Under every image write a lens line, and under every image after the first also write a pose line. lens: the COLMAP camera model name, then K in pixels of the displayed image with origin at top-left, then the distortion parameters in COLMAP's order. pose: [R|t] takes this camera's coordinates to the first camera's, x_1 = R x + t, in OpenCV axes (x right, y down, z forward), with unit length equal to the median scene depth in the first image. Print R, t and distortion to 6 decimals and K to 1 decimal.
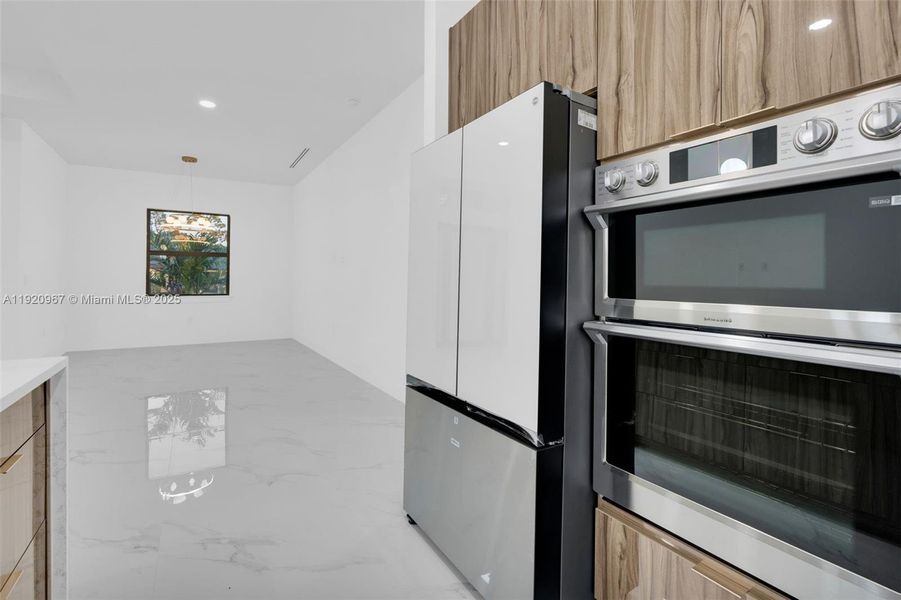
lens RADIAL K [[418.2, 0, 448.9], [0, 418.2, 278.2], [0, 0, 1]] dist [-0.002584, -0.000429]
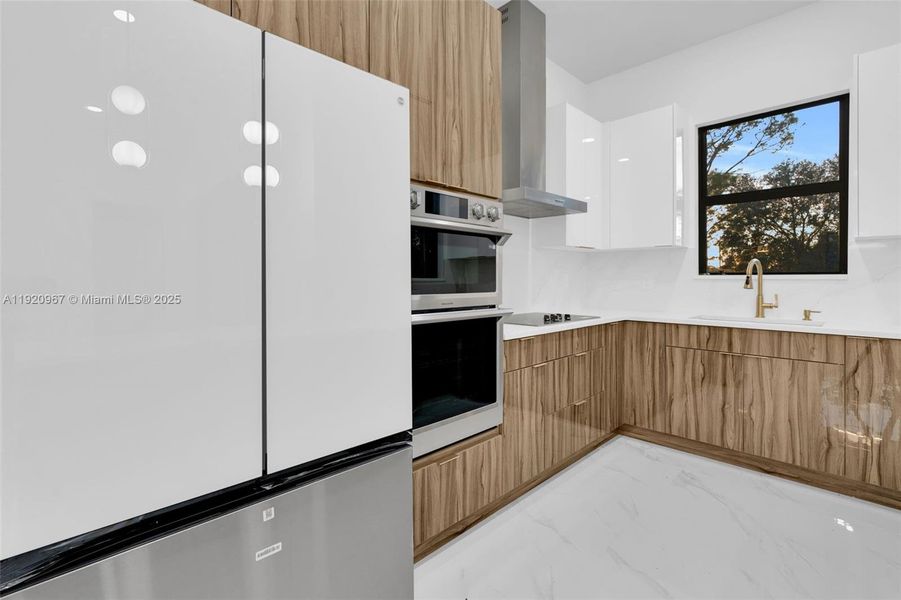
lens RADIAL K [[418.2, 0, 448.9], [0, 418.2, 278.2], [0, 0, 1]] dist [-0.002584, -0.000429]
pose [[-0.225090, -0.005077, 0.974325, -0.697899], [-0.004799, 0.999980, 0.004102, -0.006327], [-0.974326, -0.003753, -0.225110, 0.980842]]
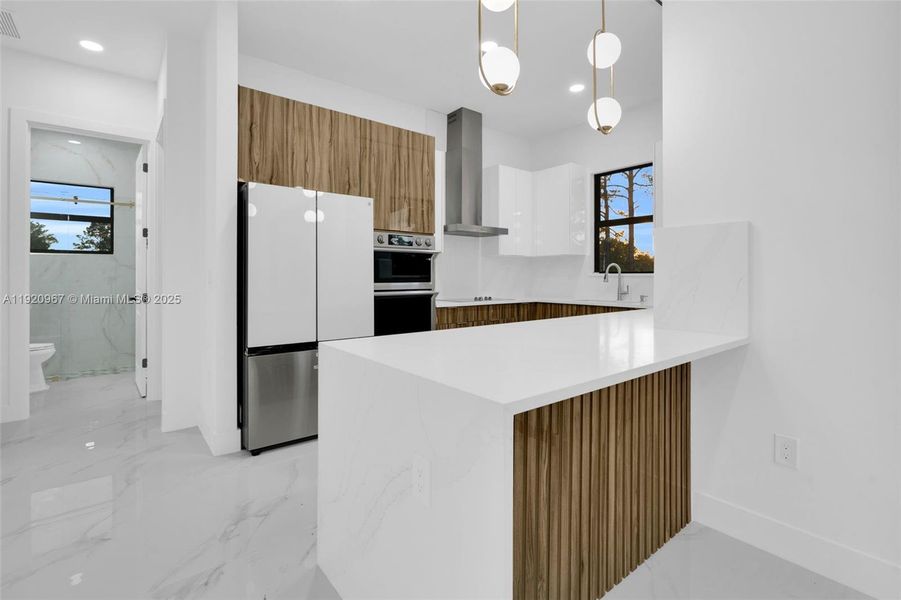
lens RADIAL K [[418.2, 0, 448.9], [0, 418.2, 278.2], [0, 0, 1]] dist [-0.002584, -0.000429]
pose [[-0.117017, -0.013337, 0.993040, -2.034188], [-0.005016, 0.999905, 0.012839, -0.017468], [-0.993117, -0.003479, -0.117072, 0.724853]]
